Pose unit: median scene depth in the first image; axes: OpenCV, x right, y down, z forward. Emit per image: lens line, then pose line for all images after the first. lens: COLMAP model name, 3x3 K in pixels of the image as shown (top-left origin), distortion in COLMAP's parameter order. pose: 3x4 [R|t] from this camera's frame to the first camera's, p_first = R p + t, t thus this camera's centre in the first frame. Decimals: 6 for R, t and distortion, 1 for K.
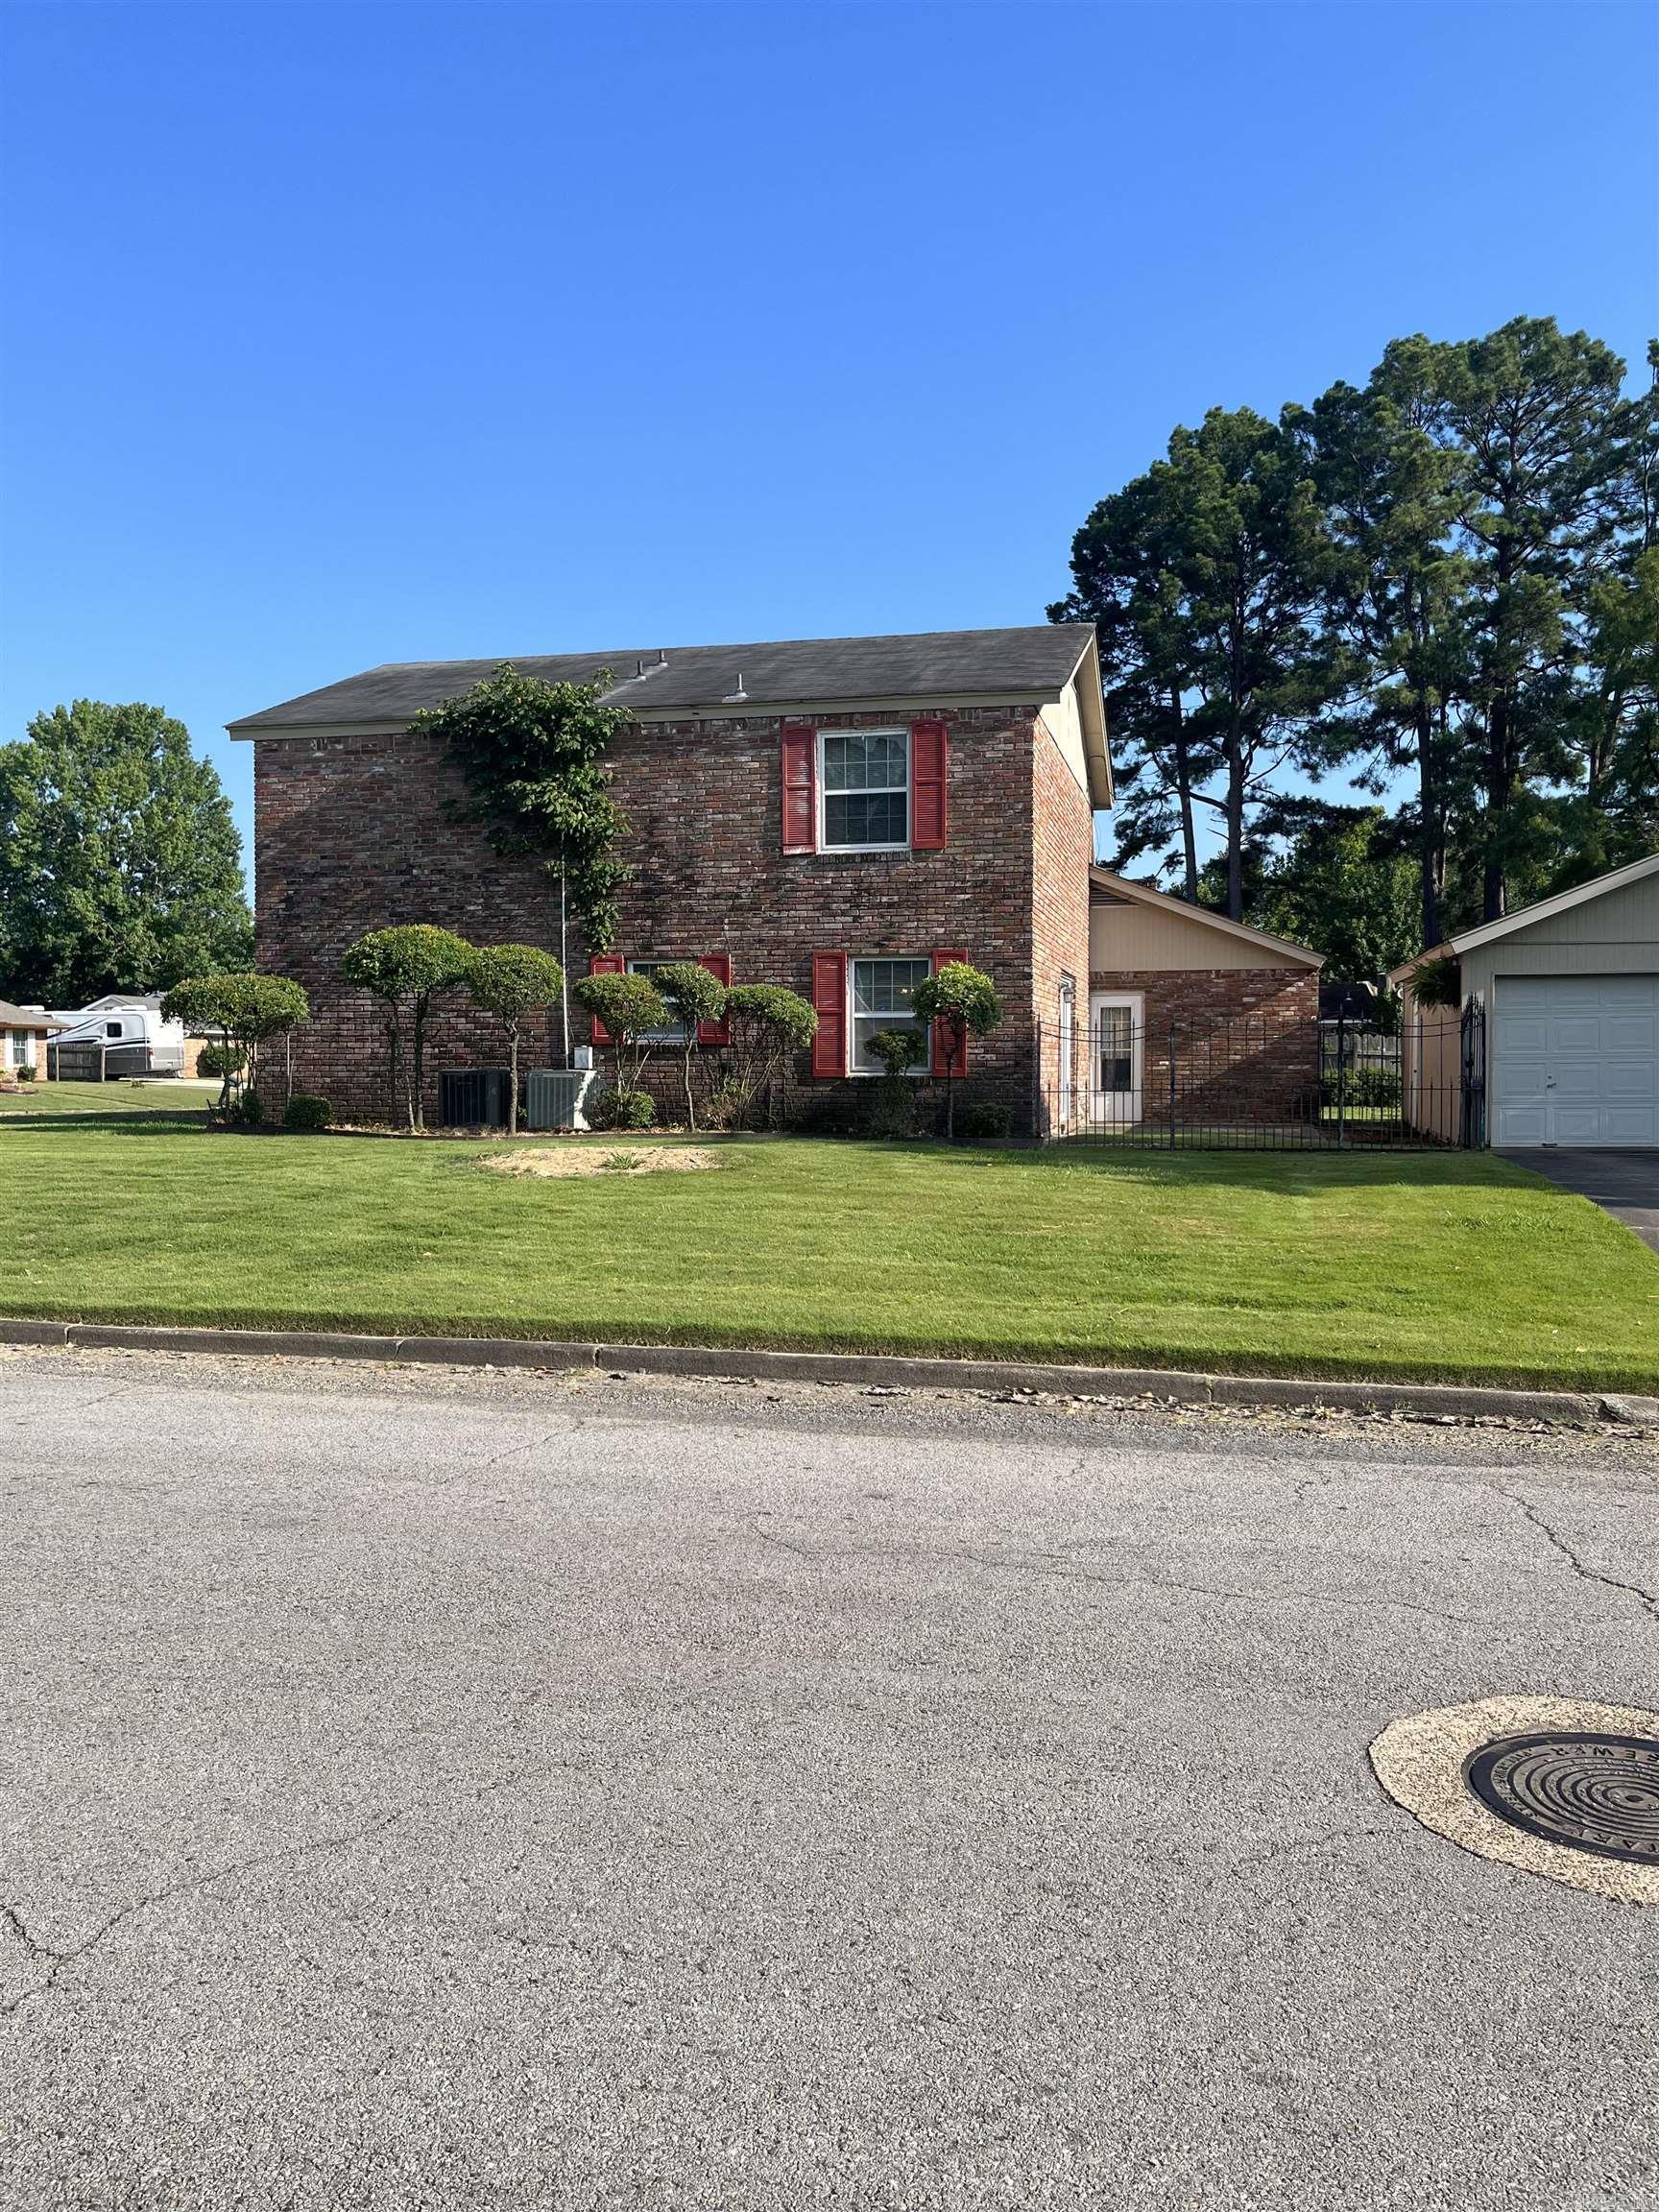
lens RADIAL K [[1681.3, 0, 842.6], [0, 1681.3, 1107.8], [0, 0, 1]] dist [0.091121, -0.111591]
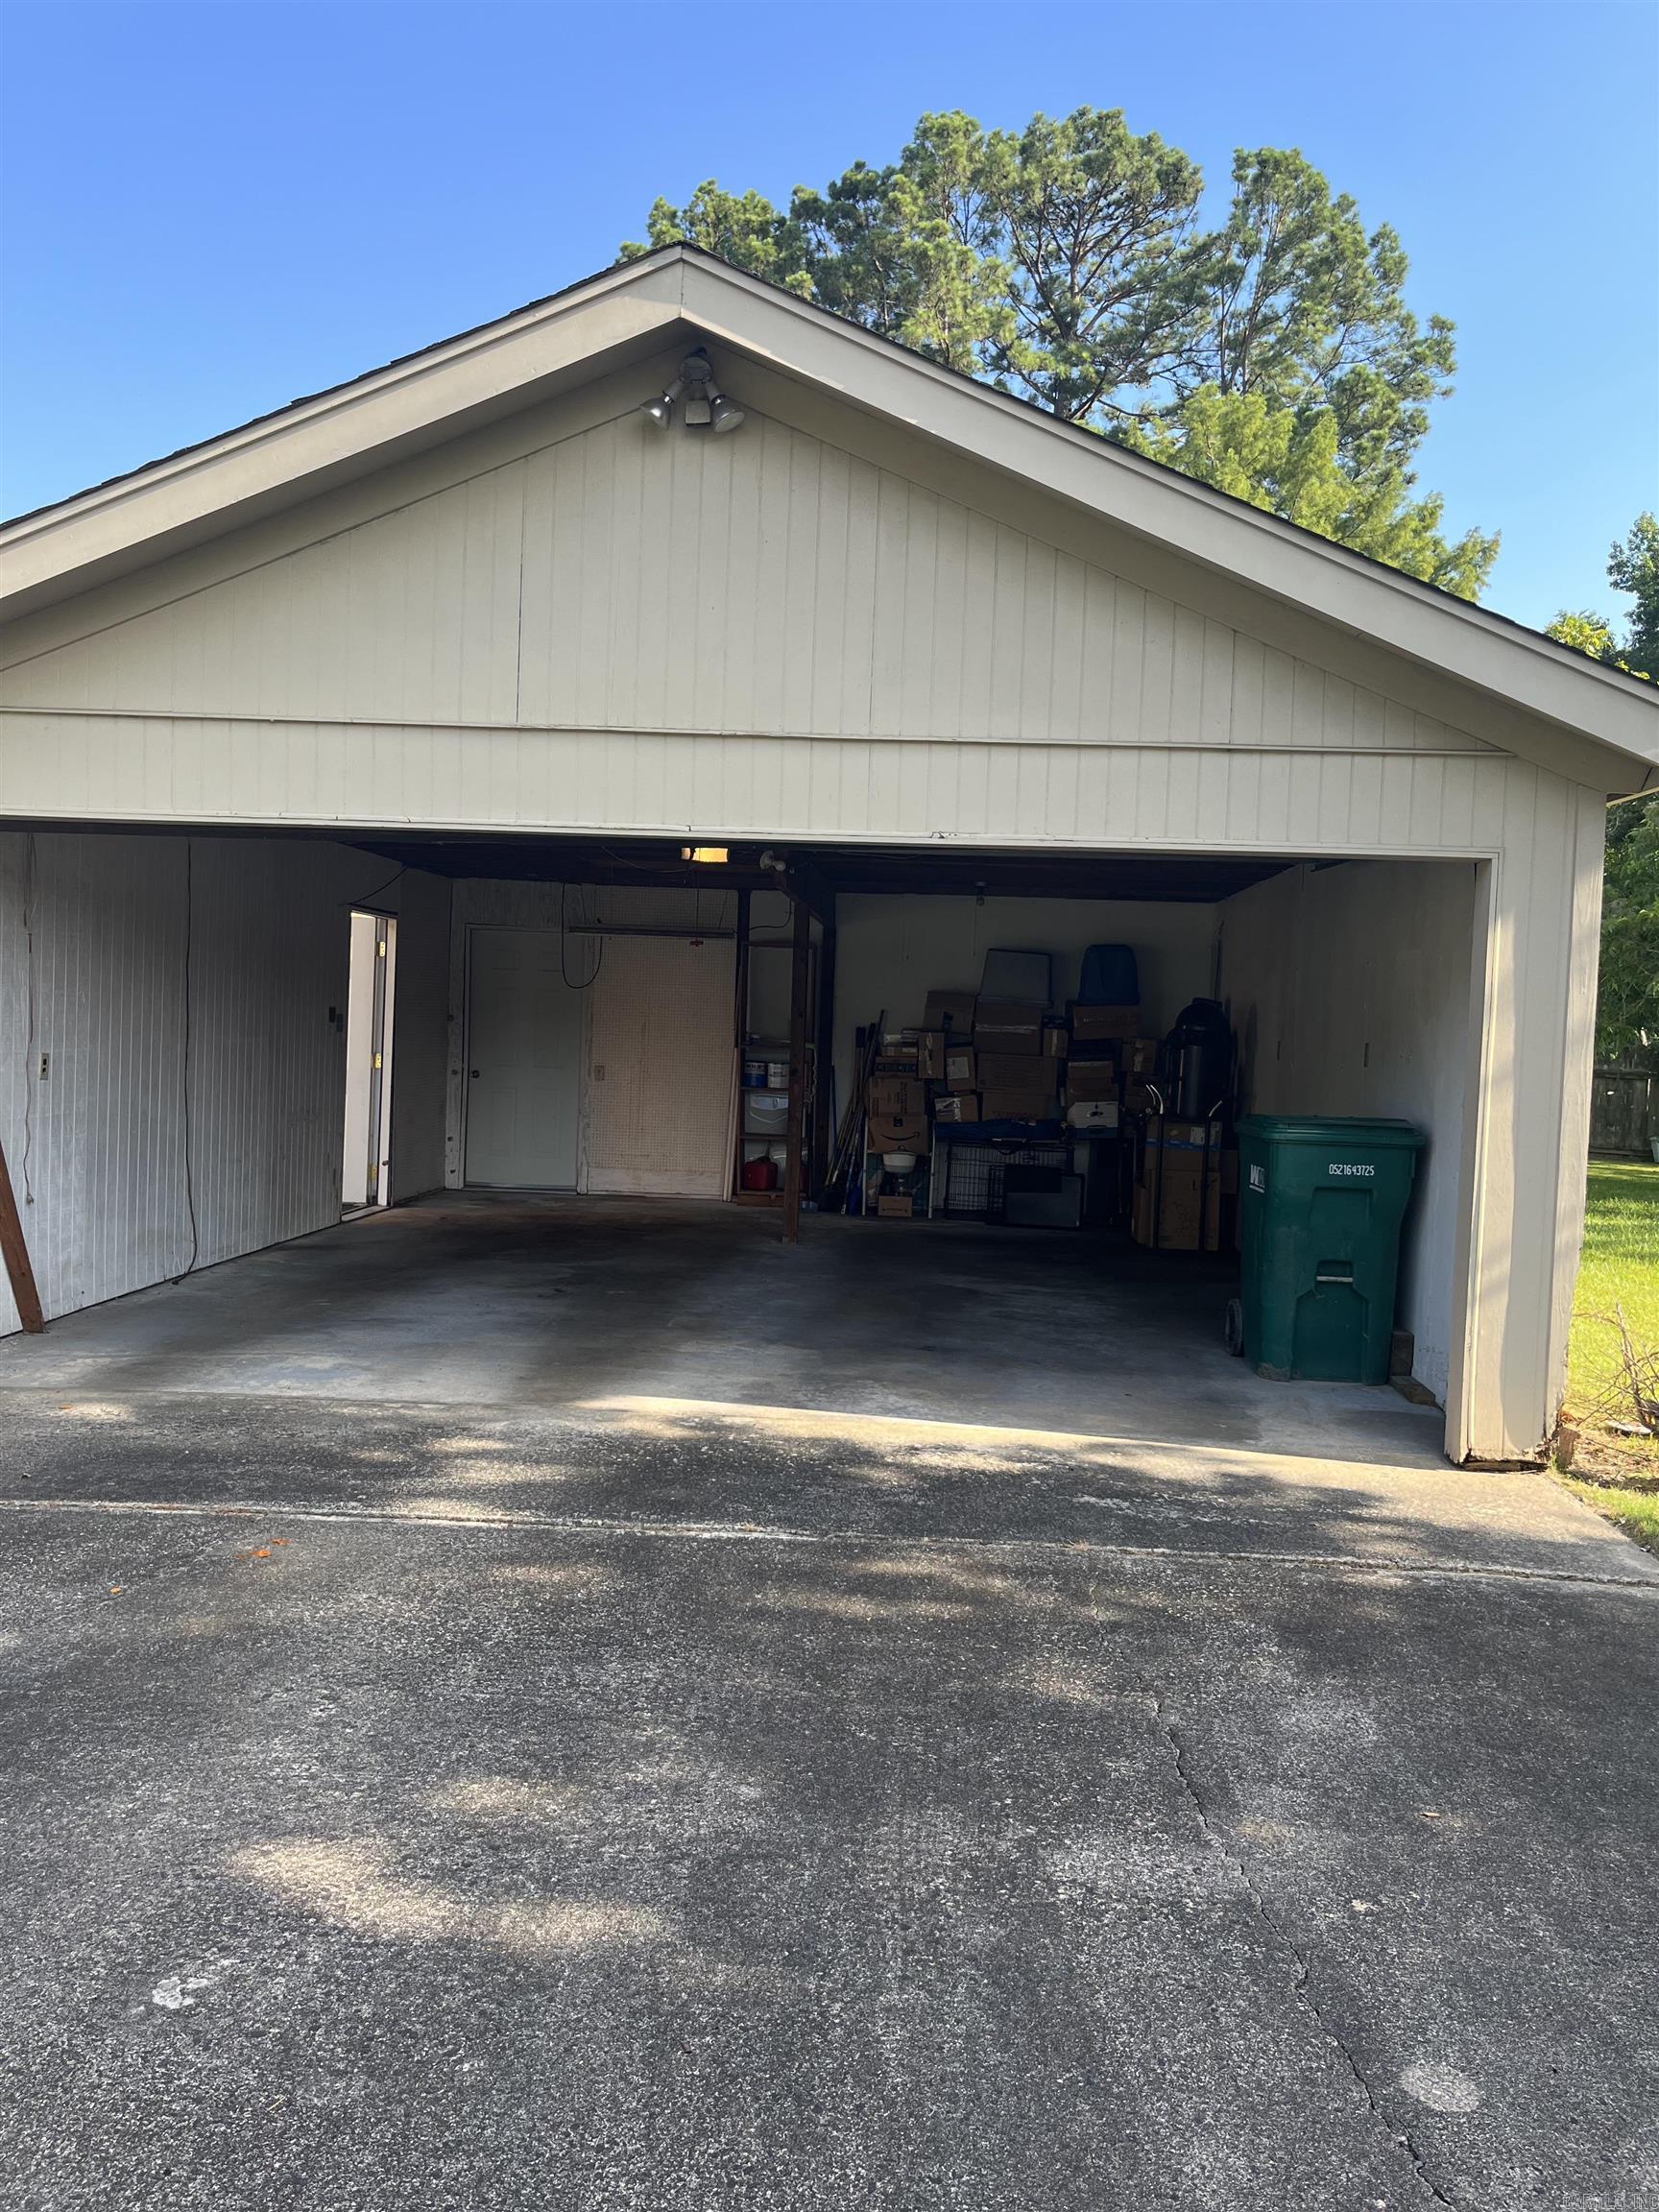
lens RADIAL K [[1689.3, 0, 830.9], [0, 1689.3, 1071.6], [0, 0, 1]] dist [0.038551, -0.002217]
pose [[0.986248, 0.032693, 0.162005, 0.487307], [-0.033898, 0.999414, 0.004673, -0.038740], [-0.161757, -0.010100, 0.986779, 0.674584]]
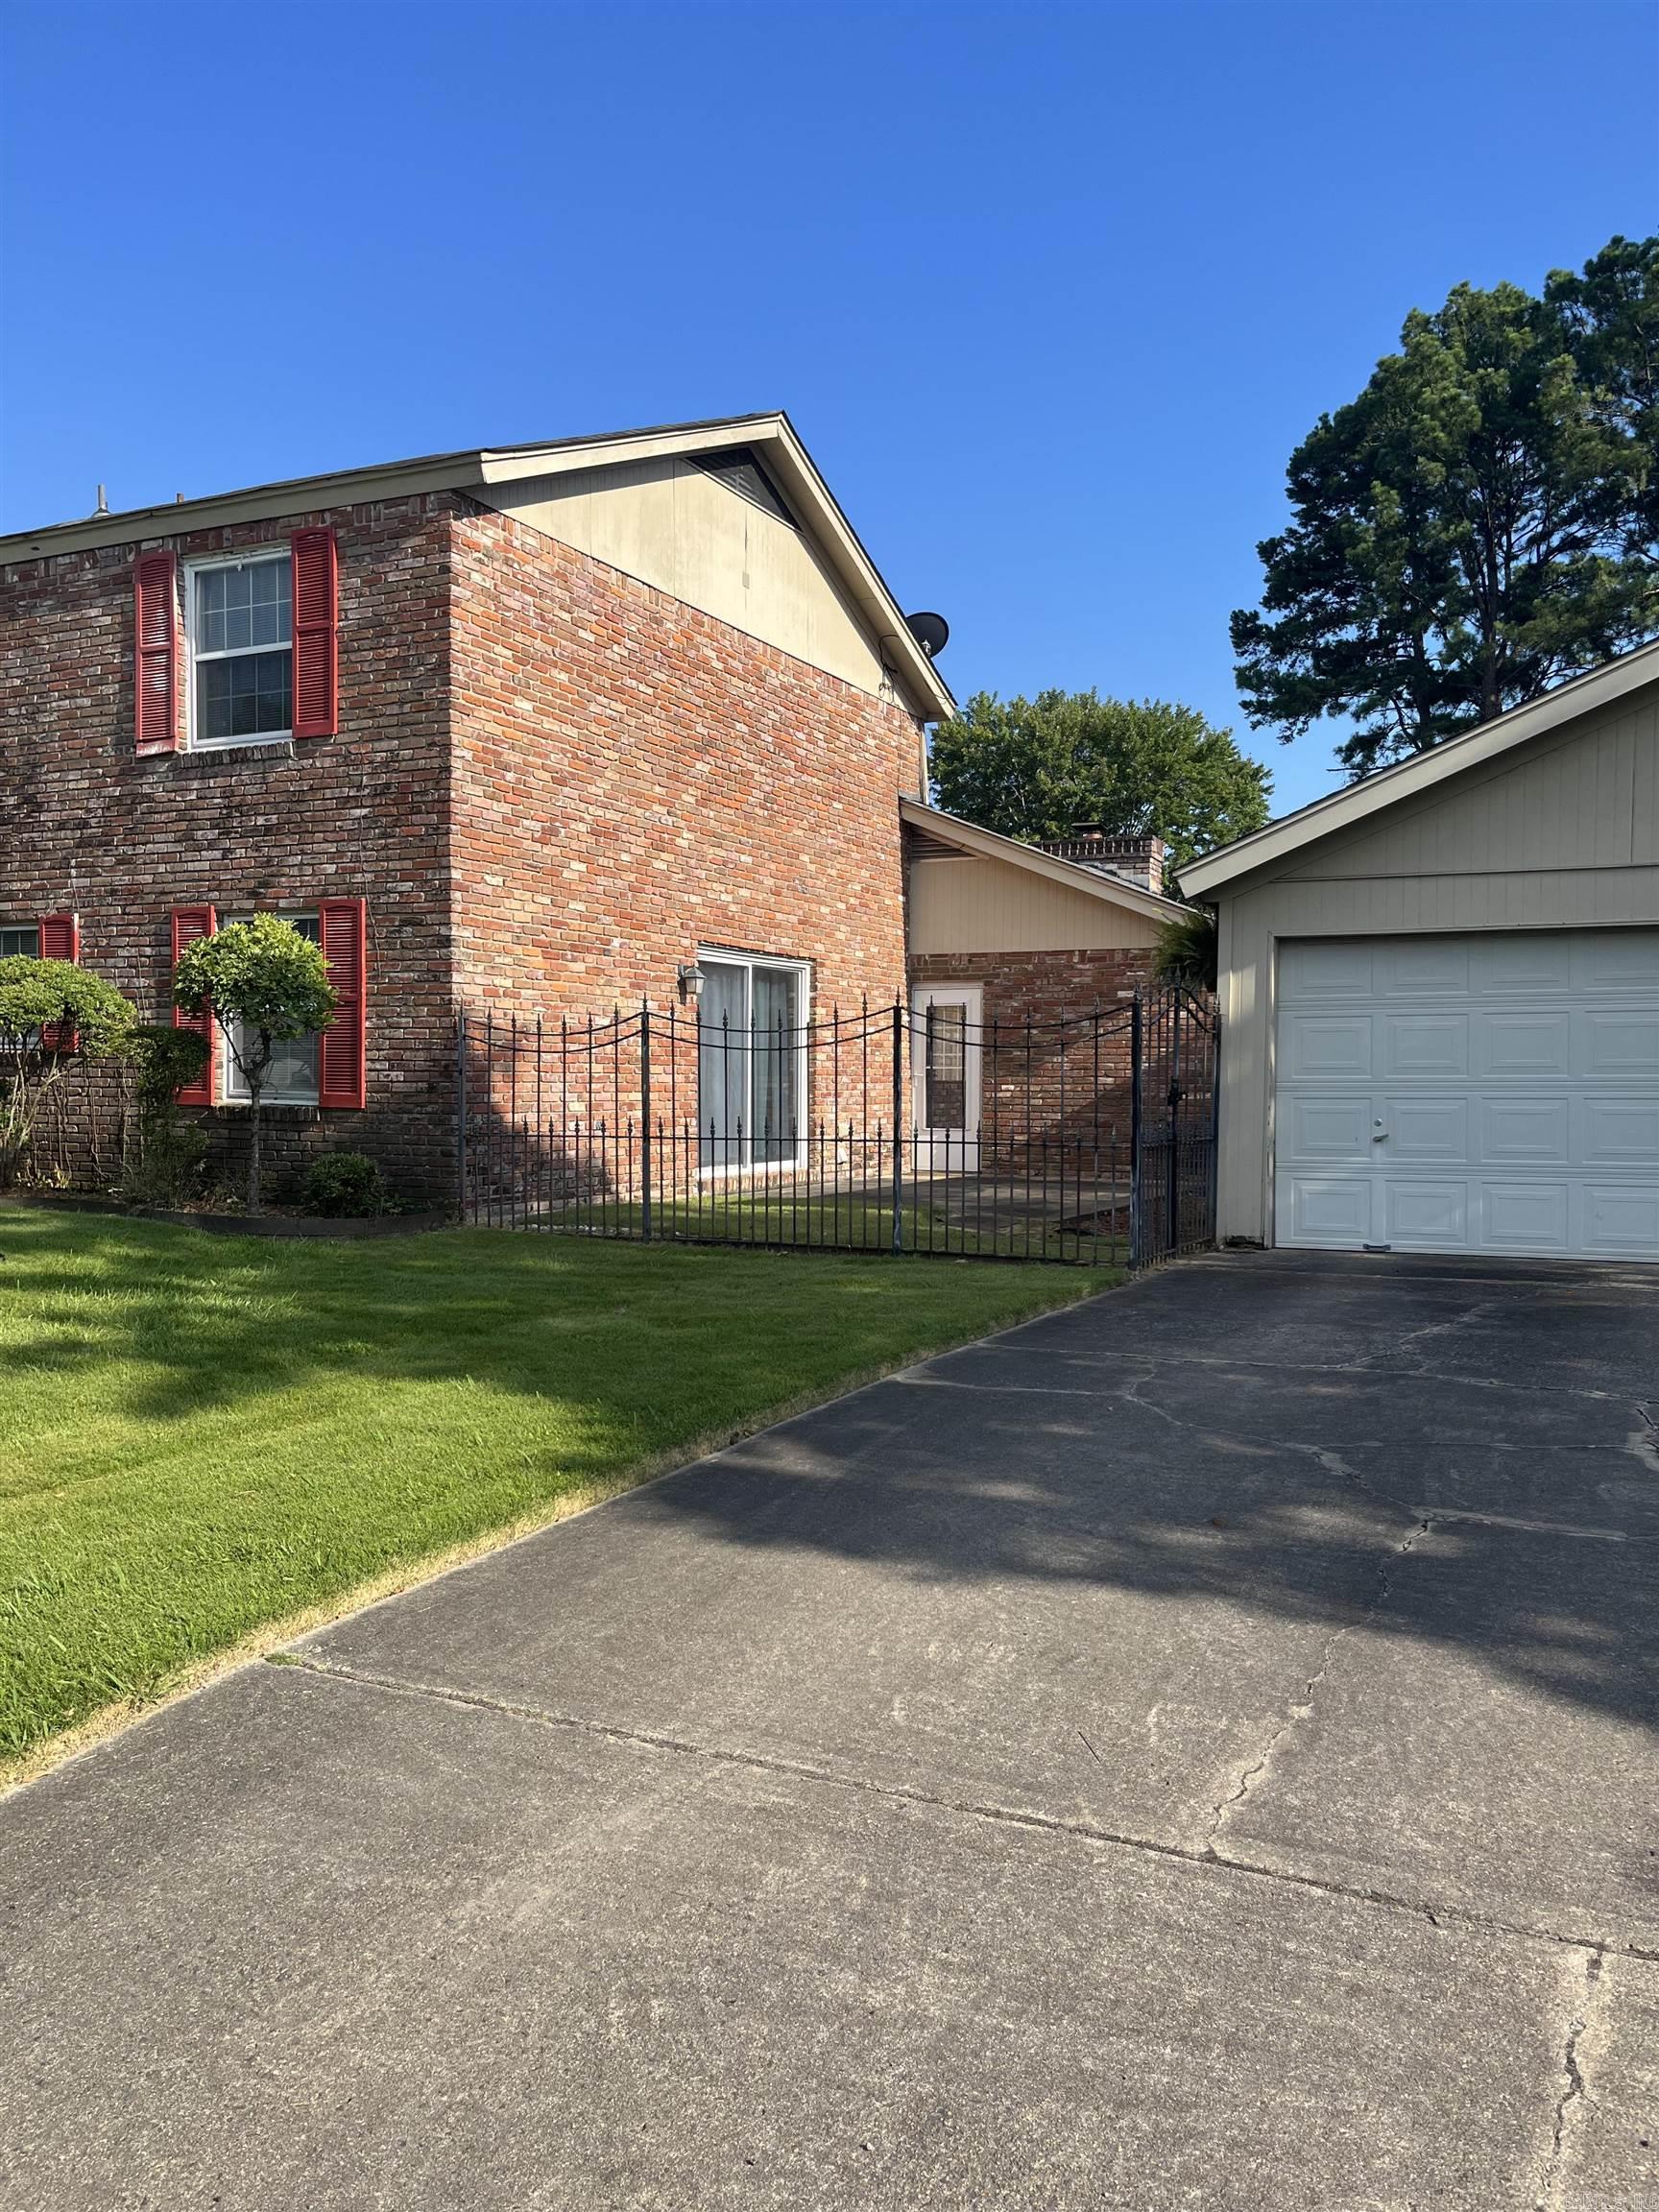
lens RADIAL K [[1699.9, 0, 845.6], [0, 1699.9, 1117.8], [0, 0, 1]] dist [0.052354, -0.072462]
pose [[0.974349, 0.014357, -0.224586, 0.369492], [-0.015630, 0.999870, -0.003892, -0.014331], [0.224501, 0.007303, 0.974447, 0.419209]]
